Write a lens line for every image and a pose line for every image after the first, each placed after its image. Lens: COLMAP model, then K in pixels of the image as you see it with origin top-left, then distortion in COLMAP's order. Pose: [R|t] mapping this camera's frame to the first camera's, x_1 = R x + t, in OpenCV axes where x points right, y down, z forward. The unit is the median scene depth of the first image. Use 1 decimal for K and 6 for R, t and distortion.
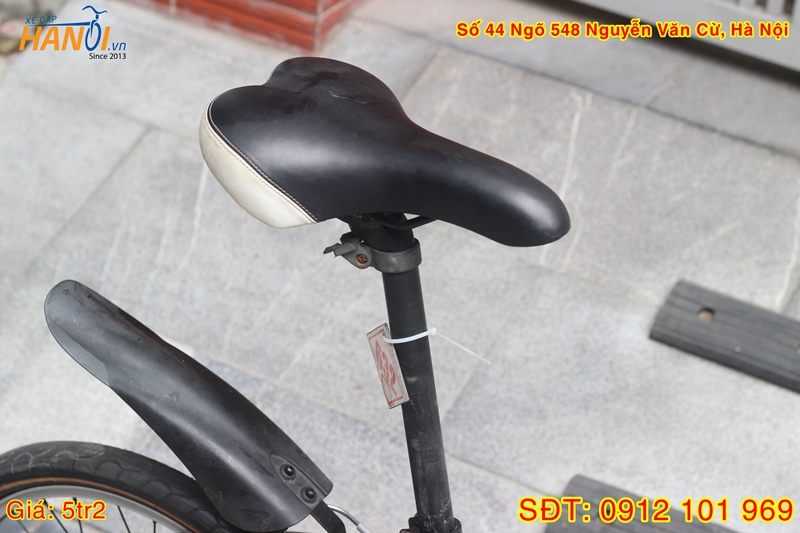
lens RADIAL K [[1913.0, 0, 398.5], [0, 1913.0, 266.5], [0, 0, 1]] dist [-0.108500, 0.000000]
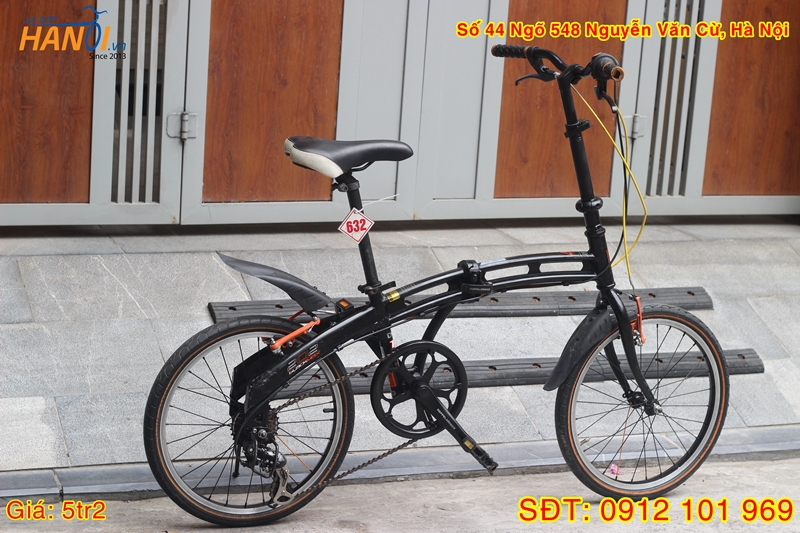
lens RADIAL K [[1913.0, 0, 404.8], [0, 1913.0, 267.0], [0, 0, 1]] dist [-0.108500, 0.000000]
pose [[0.636320, -0.222414, 0.738667, -1.279127], [0.402939, 0.912359, -0.072397, 0.211973], [-0.657828, 0.343705, 0.670171, -0.599074]]
